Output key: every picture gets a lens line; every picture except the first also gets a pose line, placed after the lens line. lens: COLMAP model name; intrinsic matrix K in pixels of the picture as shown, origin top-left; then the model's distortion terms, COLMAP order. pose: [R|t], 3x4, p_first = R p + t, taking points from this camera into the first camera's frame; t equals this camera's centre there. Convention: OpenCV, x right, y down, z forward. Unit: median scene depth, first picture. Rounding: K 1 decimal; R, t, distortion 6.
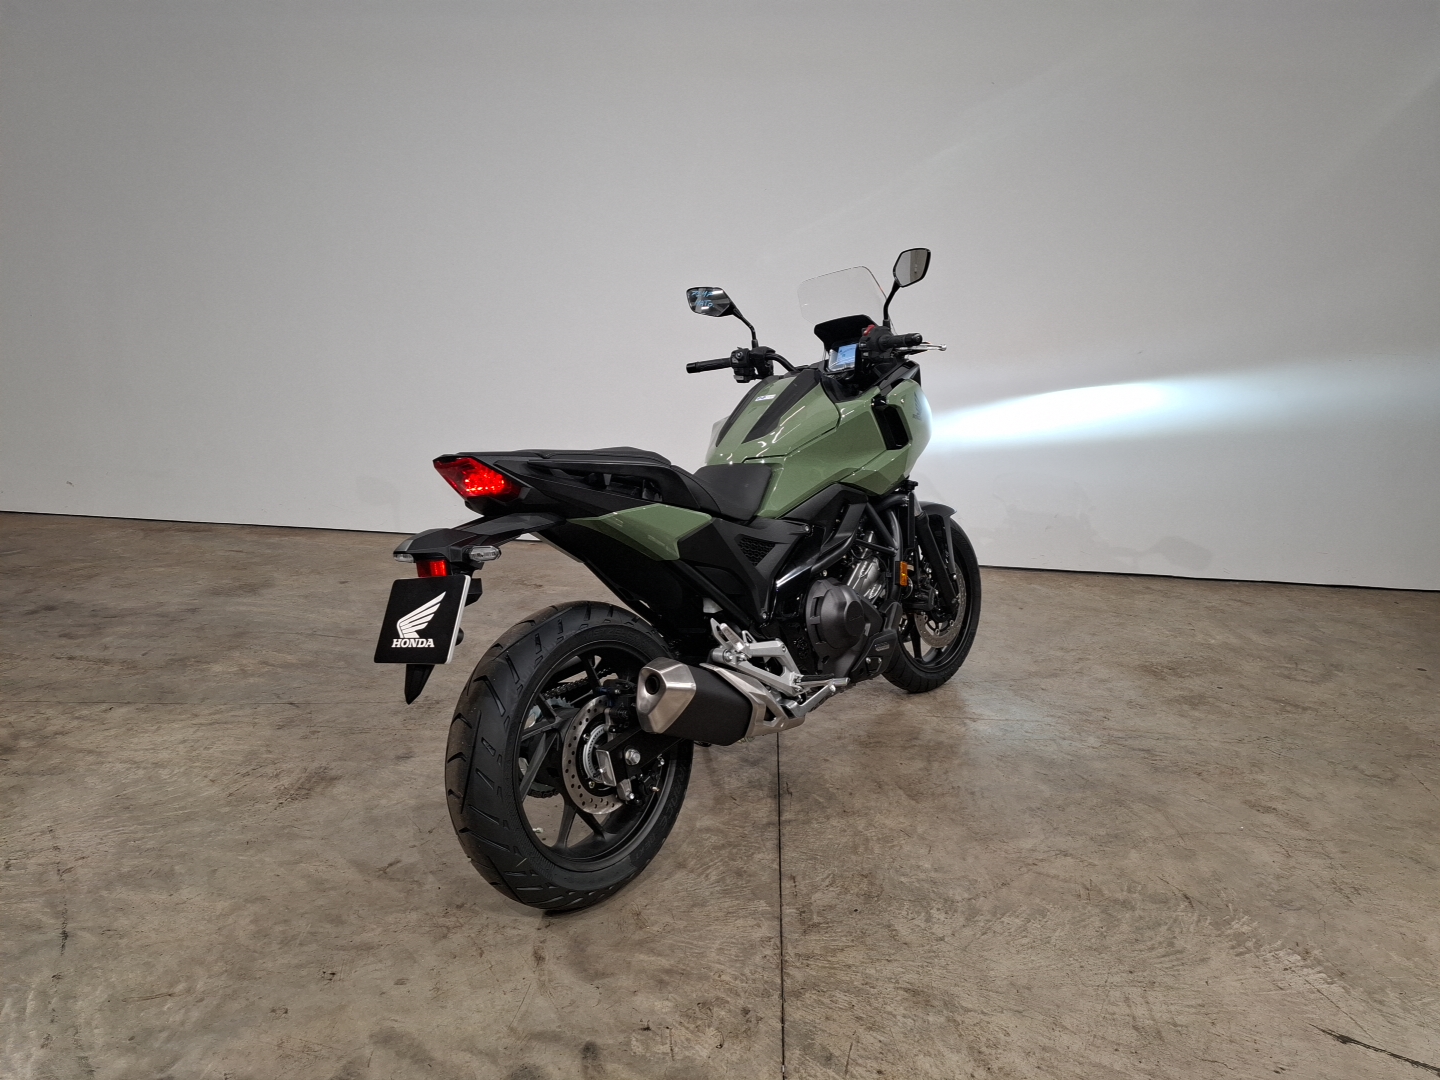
lens RADIAL K [[847.5, 0, 720.0], [0, 847.5, 540.0], [0, 0, 1]] dist [0.094205, -0.090358]
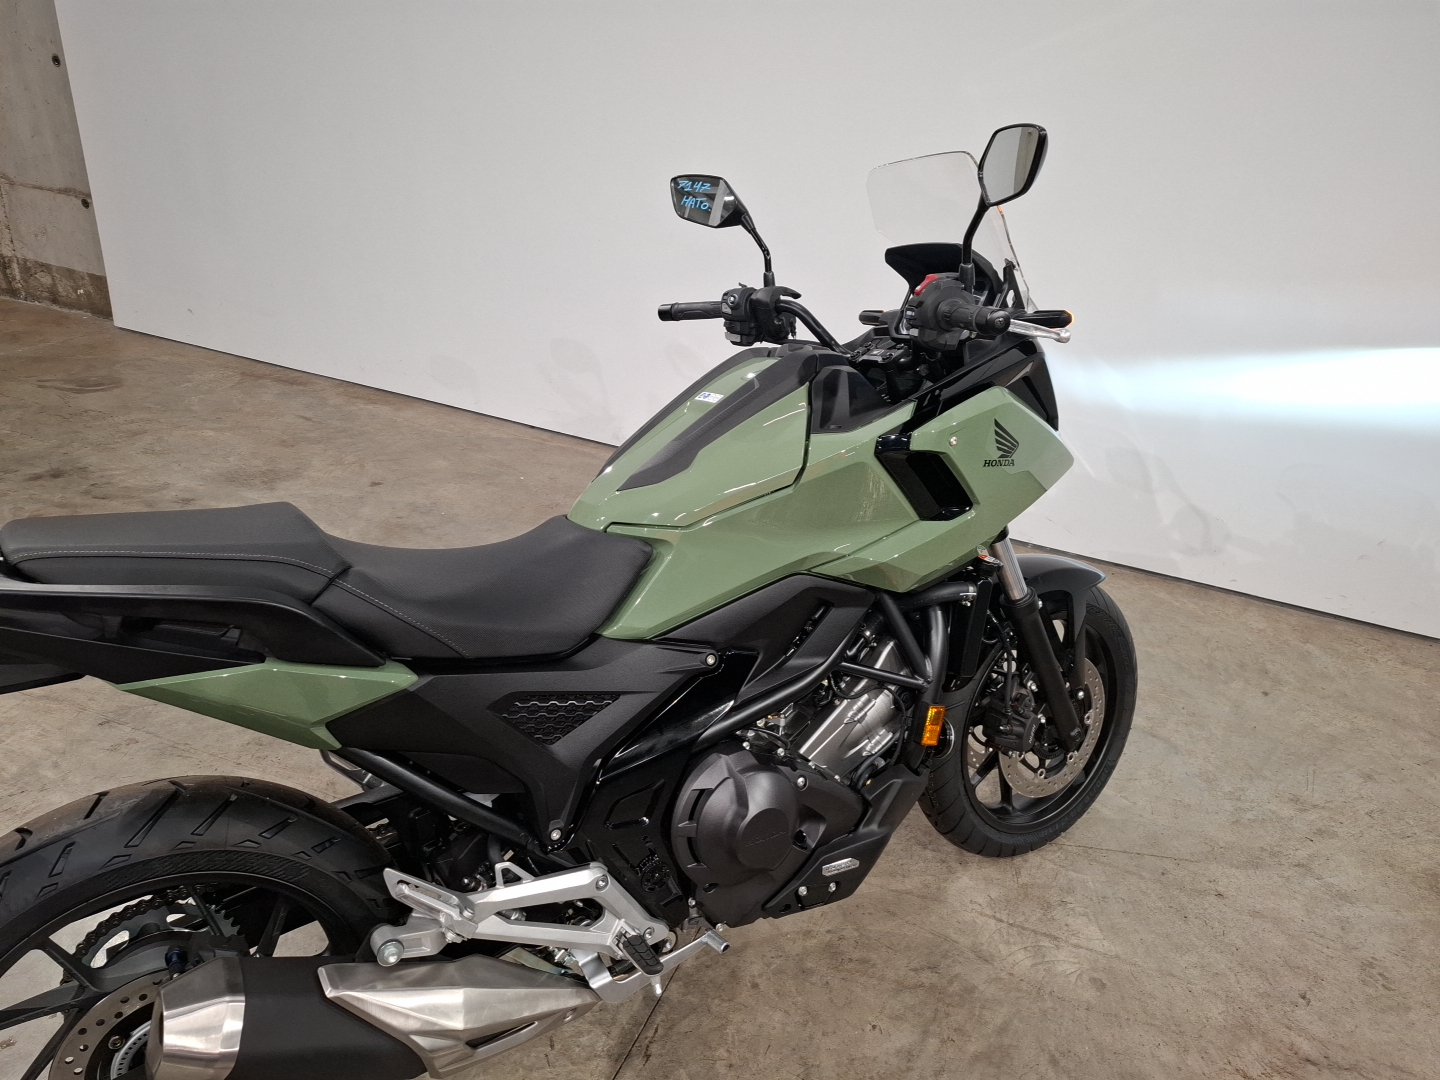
lens RADIAL K [[847.5, 0, 720.0], [0, 847.5, 540.0], [0, 0, 1]] dist [0.094205, -0.090358]
pose [[0.937984, 0.169807, -0.302243, 0.231971], [-0.114548, 0.974667, 0.192102, -0.174097], [0.327206, -0.145567, 0.933673, 0.433679]]
